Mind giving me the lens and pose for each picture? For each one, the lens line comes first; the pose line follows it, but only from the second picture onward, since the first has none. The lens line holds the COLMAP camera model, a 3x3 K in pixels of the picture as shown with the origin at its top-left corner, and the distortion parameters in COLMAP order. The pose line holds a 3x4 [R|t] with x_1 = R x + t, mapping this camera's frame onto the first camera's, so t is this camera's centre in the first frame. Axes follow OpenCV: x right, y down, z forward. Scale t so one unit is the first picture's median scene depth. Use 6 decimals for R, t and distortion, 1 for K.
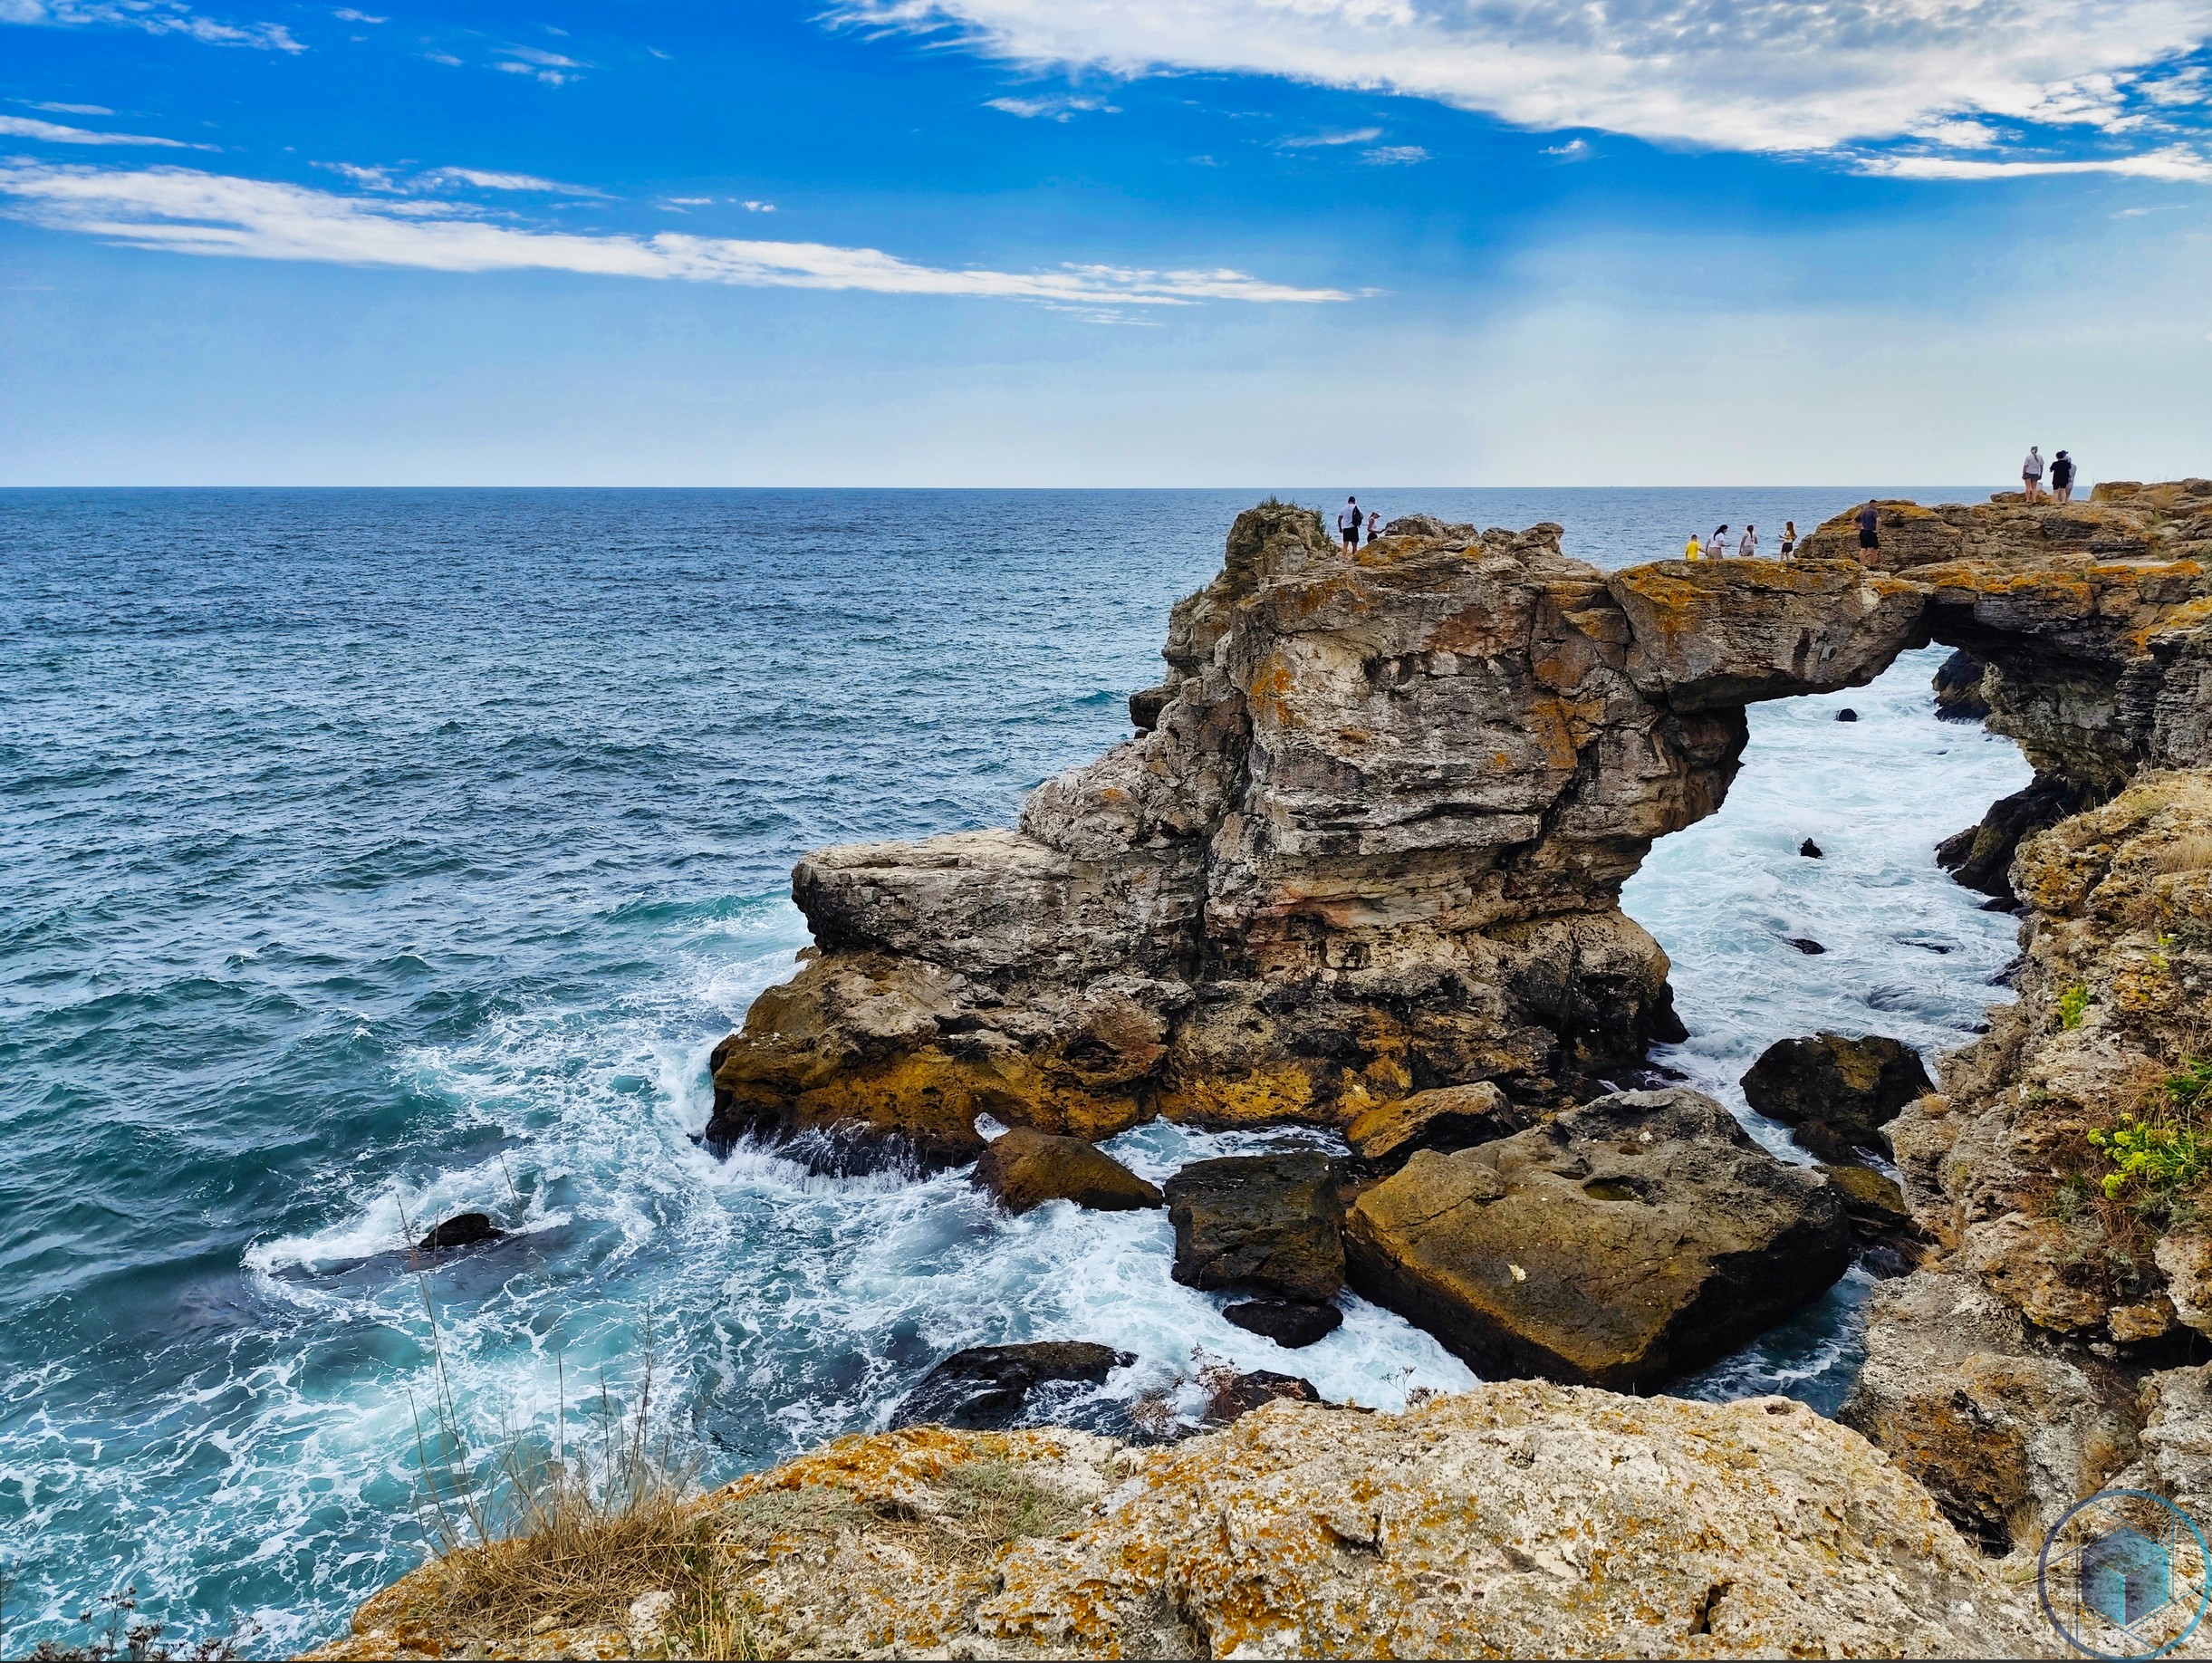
lens RADIAL K [[1500.2, 0, 1071.7], [0, 1500.2, 842.3], [0, 0, 1]] dist [-0.009941, -0.003032]
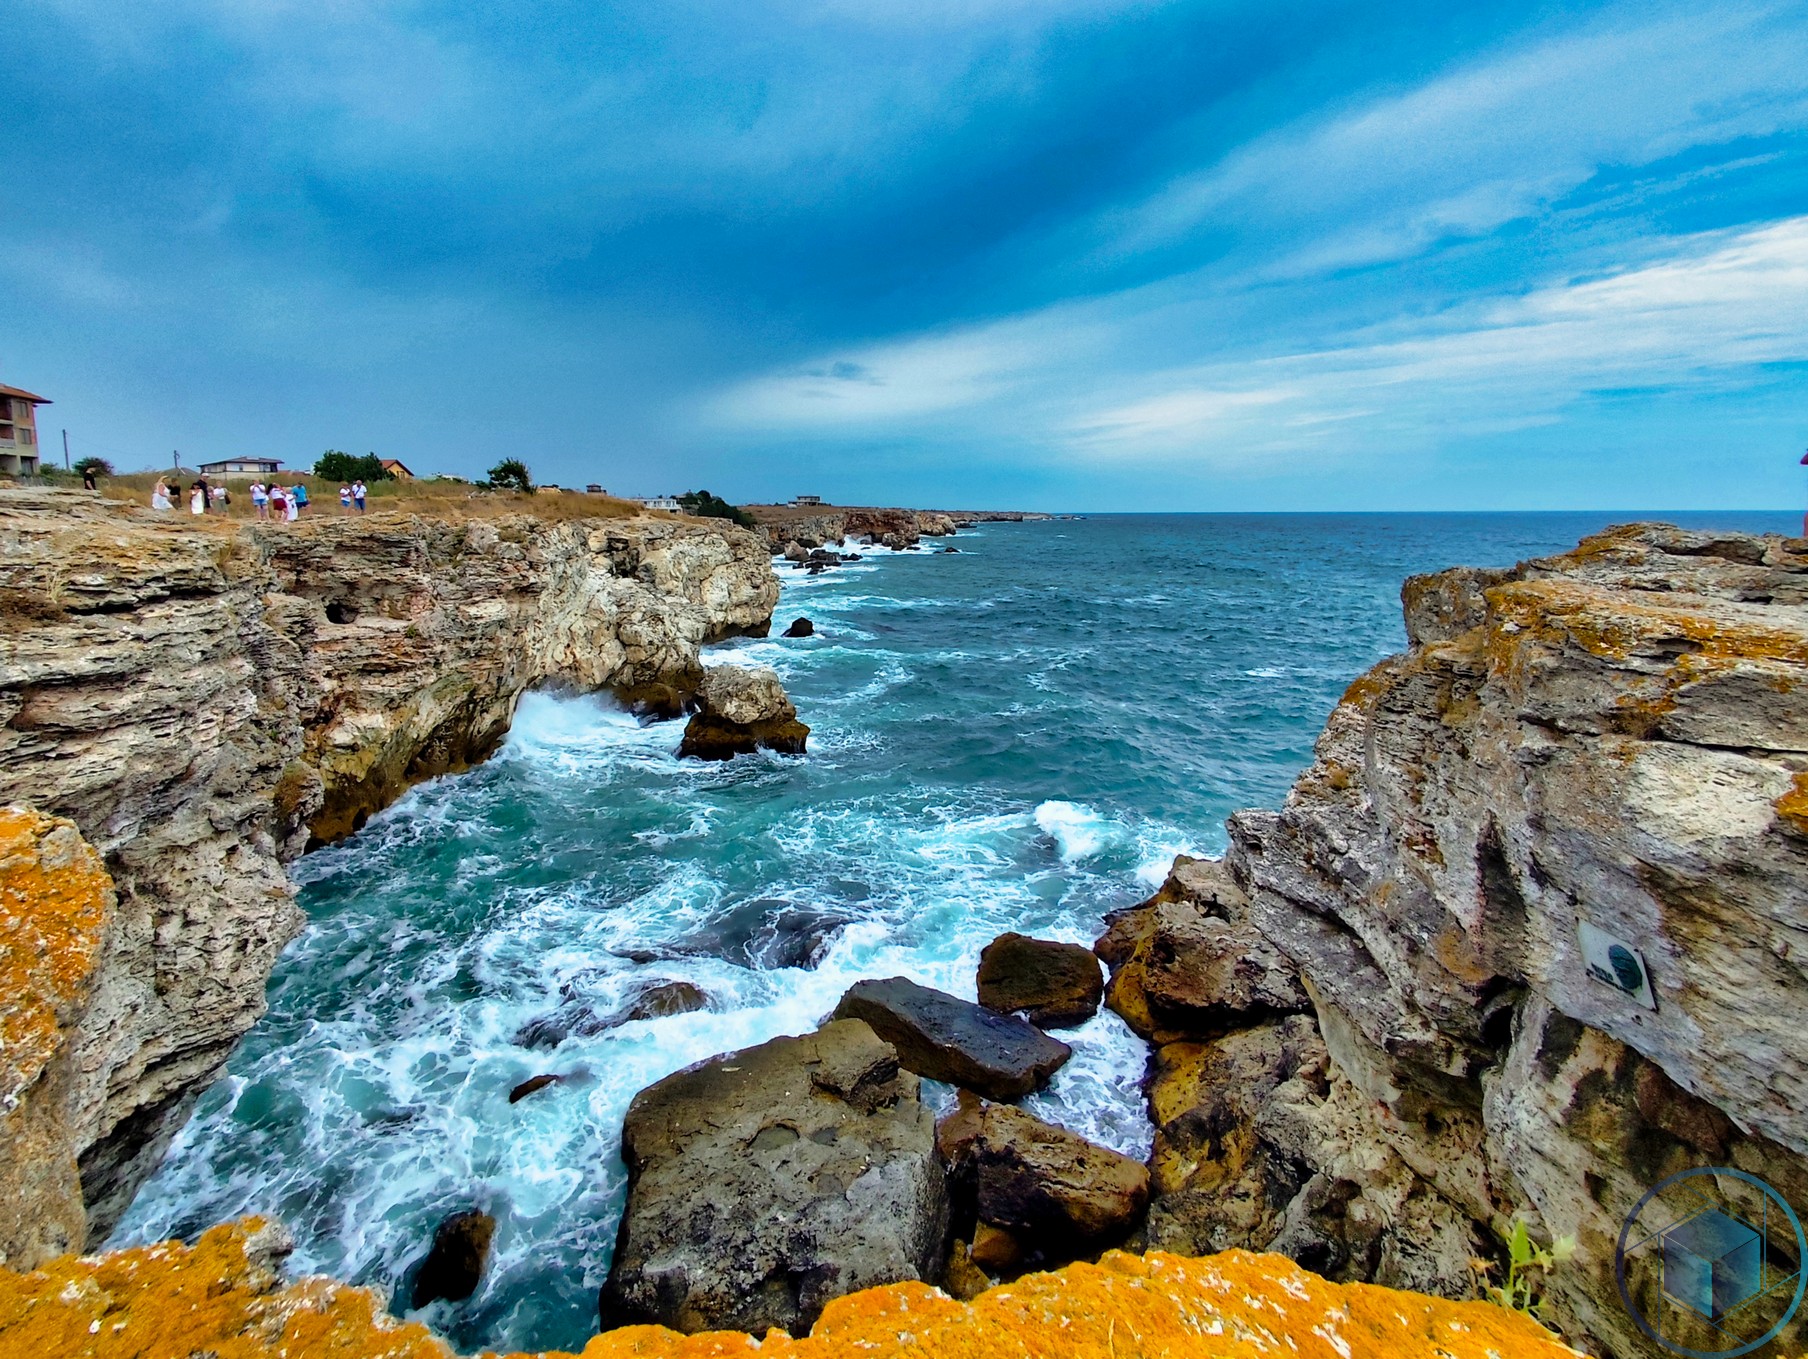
lens RADIAL K [[895.0, 0, 841.8], [0, 895.0, 630.1], [0, 0, 1]] dist [-0.004441, 0.000496]
pose [[-0.331282, 0.131823, -0.934278, 0.660221], [-0.210945, 0.954781, 0.209515, -0.178107], [0.919649, 0.266490, -0.288495, 0.860043]]
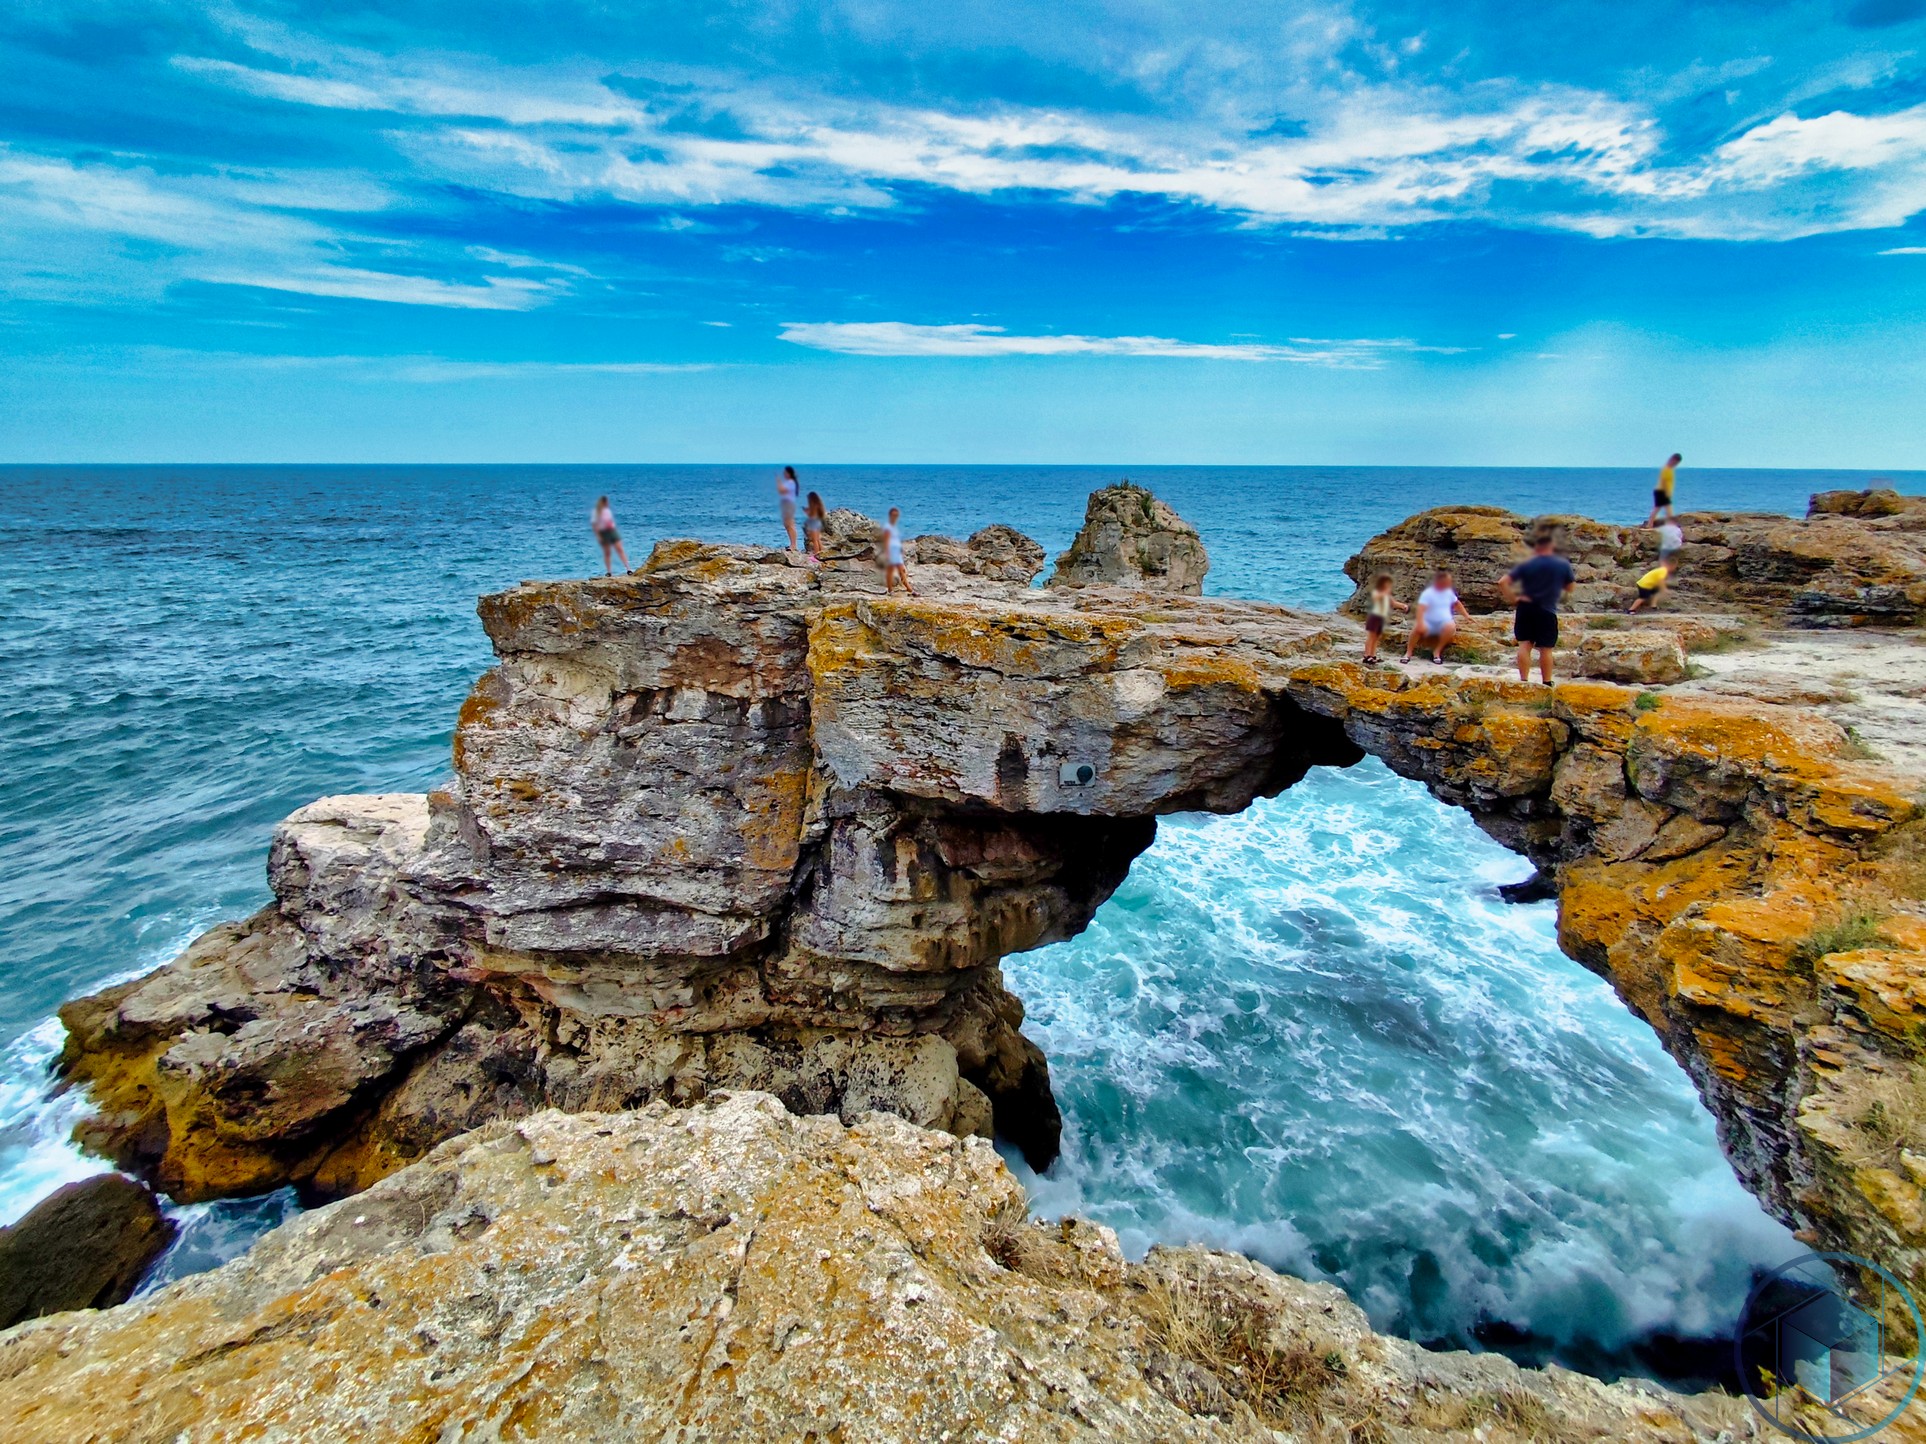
lens RADIAL K [[888.2, 0, 963.0], [0, 888.2, 722.0], [0, 0, 1]] dist [-0.003827, 0.000555]
pose [[0.927418, 0.113790, -0.356297, 0.558954], [-0.095371, 0.993054, 0.068906, -0.158702], [0.361663, -0.029924, 0.931829, 0.626199]]
